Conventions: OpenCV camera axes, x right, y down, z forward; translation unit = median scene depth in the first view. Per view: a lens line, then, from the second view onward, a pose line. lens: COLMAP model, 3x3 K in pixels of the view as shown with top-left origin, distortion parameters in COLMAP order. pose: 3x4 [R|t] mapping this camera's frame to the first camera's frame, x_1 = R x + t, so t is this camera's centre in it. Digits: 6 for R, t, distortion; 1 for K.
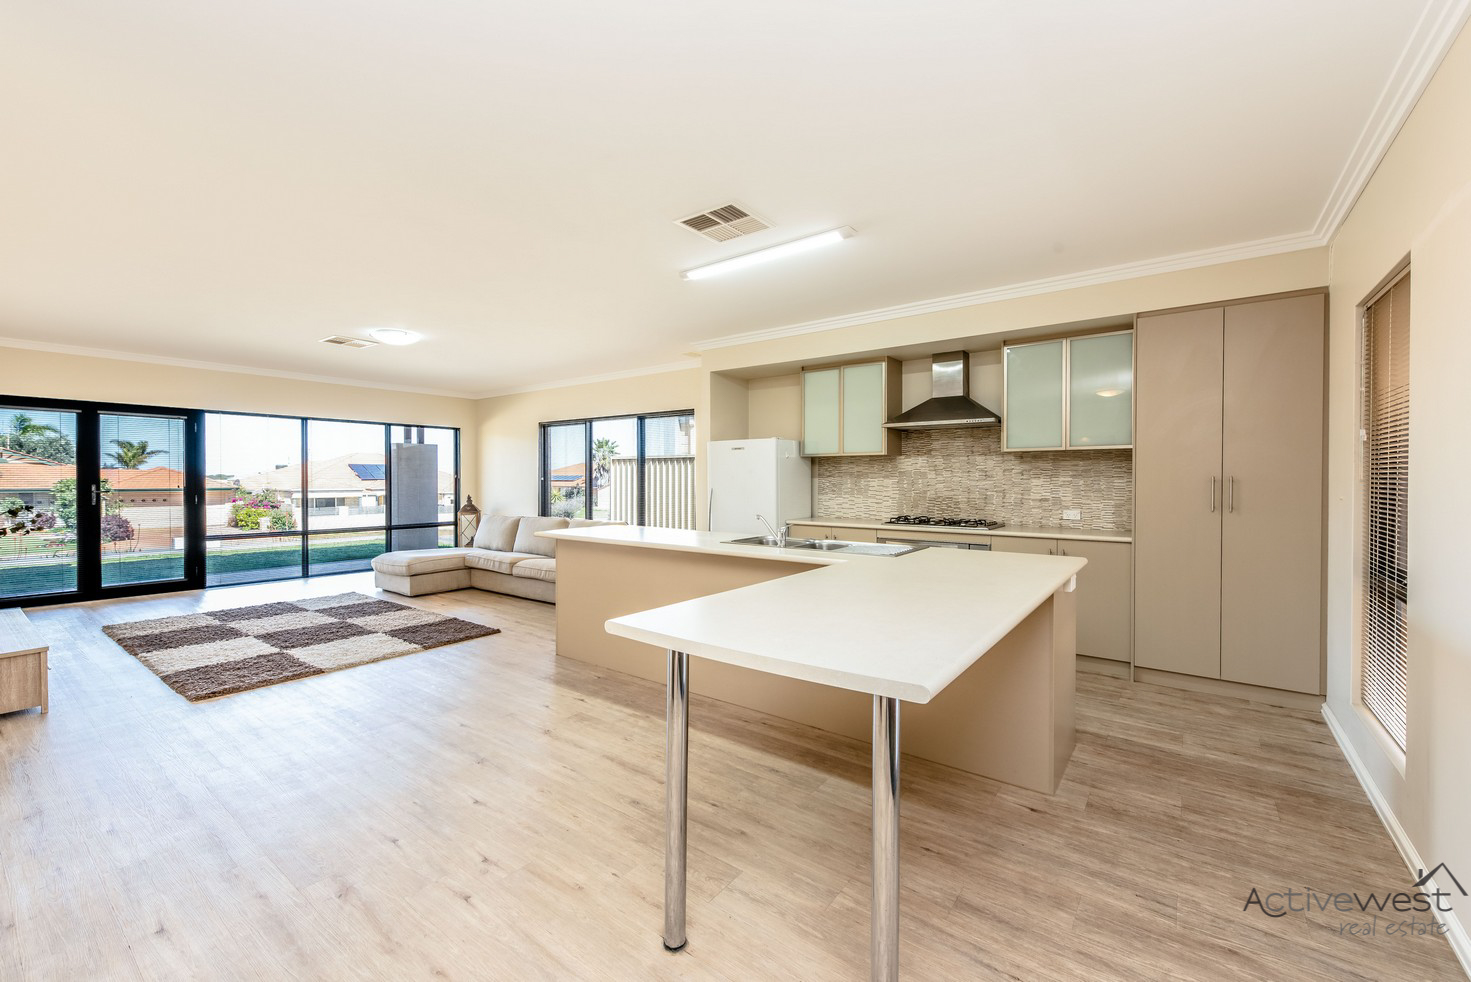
lens RADIAL K [[604.0, 0, 744.7], [0, 604.0, 482.2], [0, 0, 1]] dist [0.003099, -0.000042]
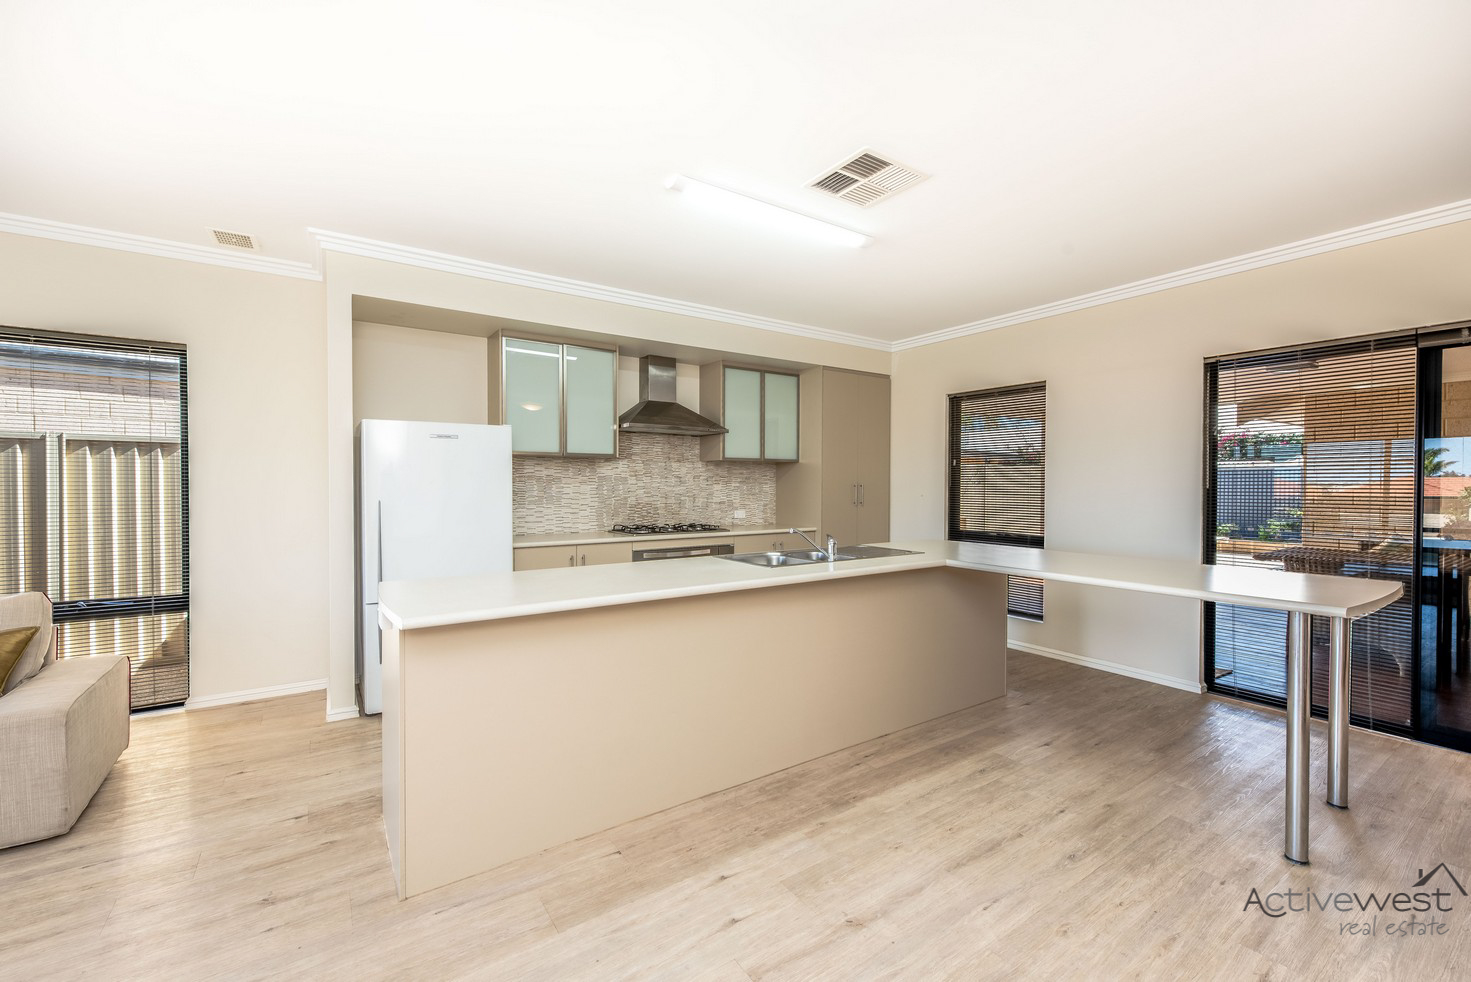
lens RADIAL K [[604.0, 0, 733.2], [0, 604.0, 495.2], [0, 0, 1]] dist [0.003099, -0.000042]
pose [[0.327533, -0.016966, 0.944687, -0.599474], [0.005131, 0.999856, 0.016177, -0.003925], [-0.944826, -0.000451, 0.327573, 0.610600]]
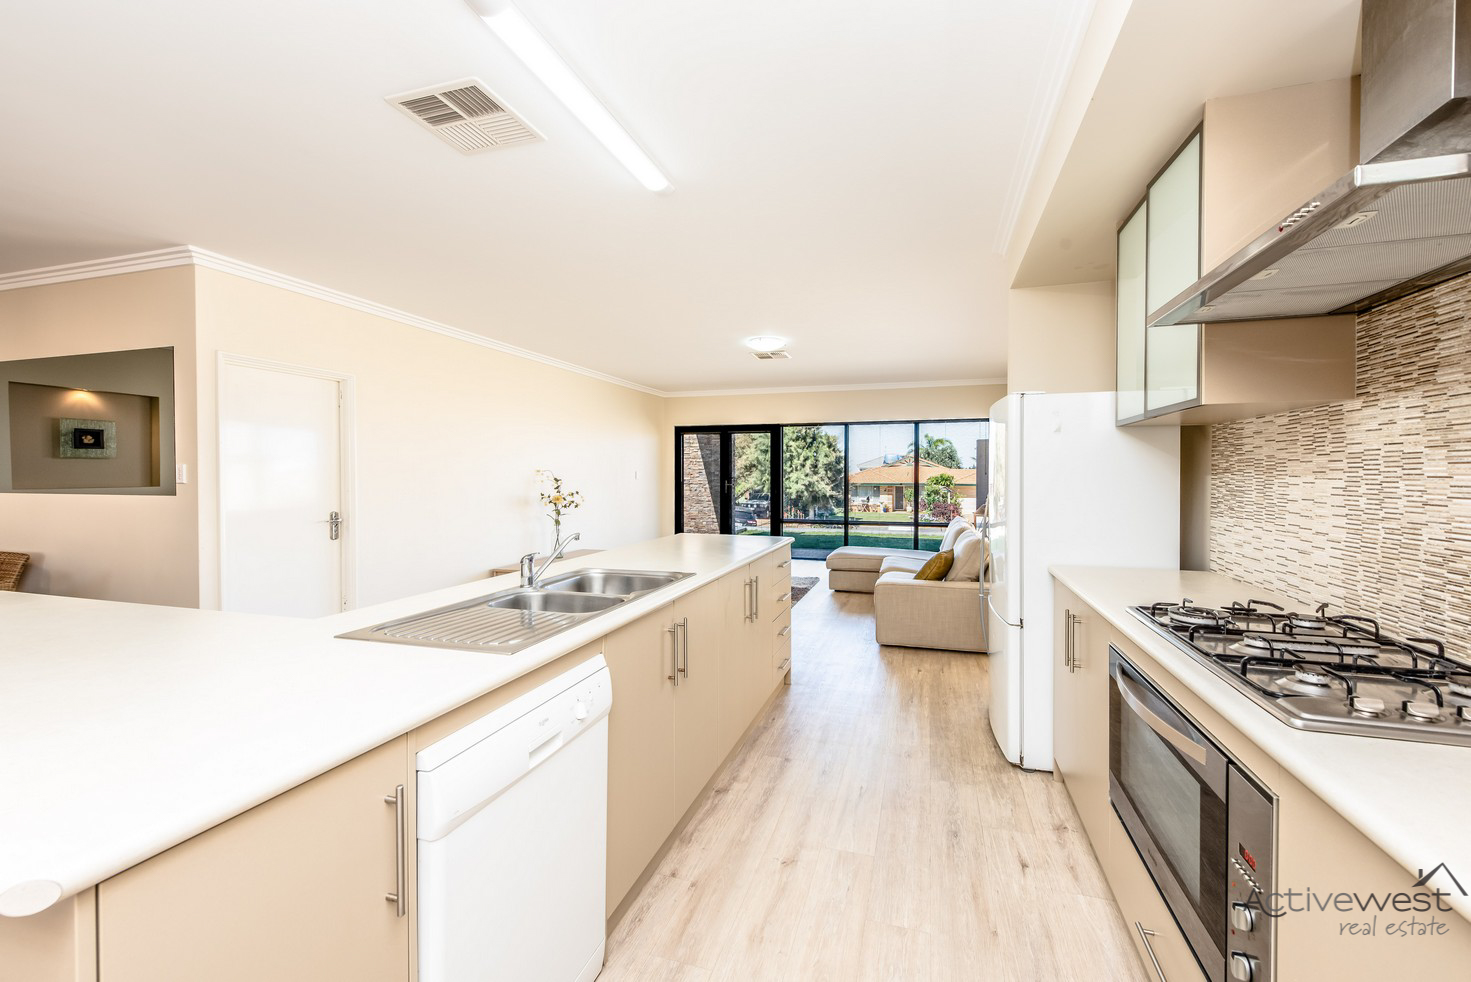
lens RADIAL K [[604.0, 0, 743.2], [0, 604.0, 488.6], [0, 0, 1]] dist [0.003099, -0.000042]
pose [[0.324920, 0.020517, -0.945519, 0.513448], [-0.006500, 0.999789, 0.019461, -0.004969], [0.945719, -0.000177, 0.324985, 0.724809]]
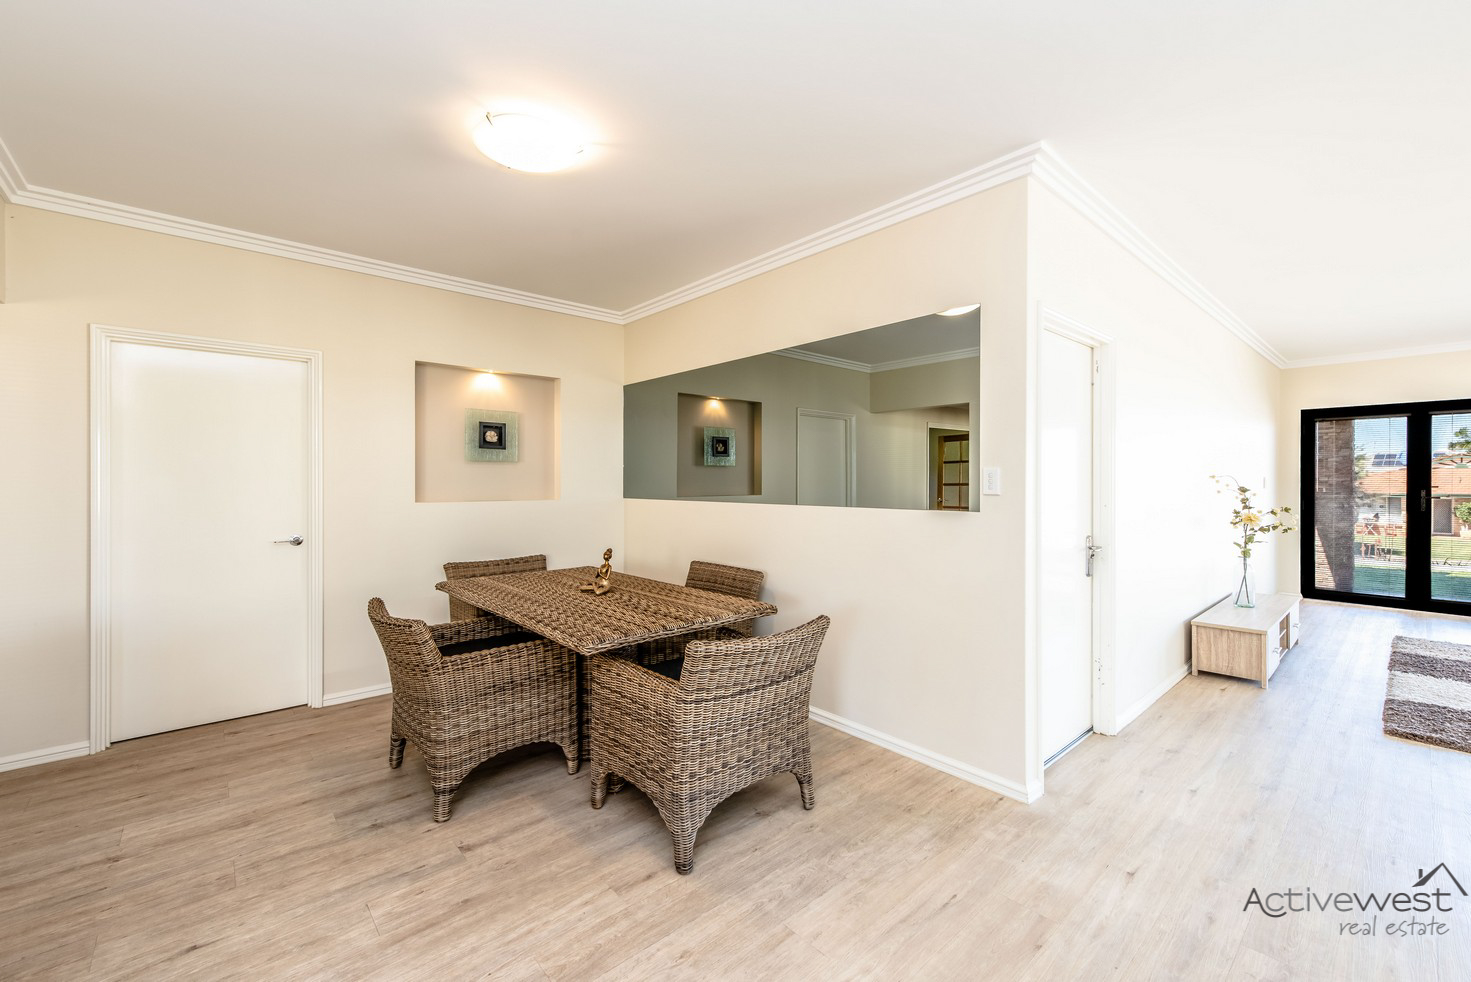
lens RADIAL K [[604.0, 0, 734.5], [0, 604.0, 482.2], [0, 0, 1]] dist [0.003099, -0.000042]
pose [[-0.208340, -0.001108, -0.978056, 0.123224], [-0.005549, 0.999985, 0.000049, -0.002580], [0.978041, 0.005437, -0.208343, 0.184077]]
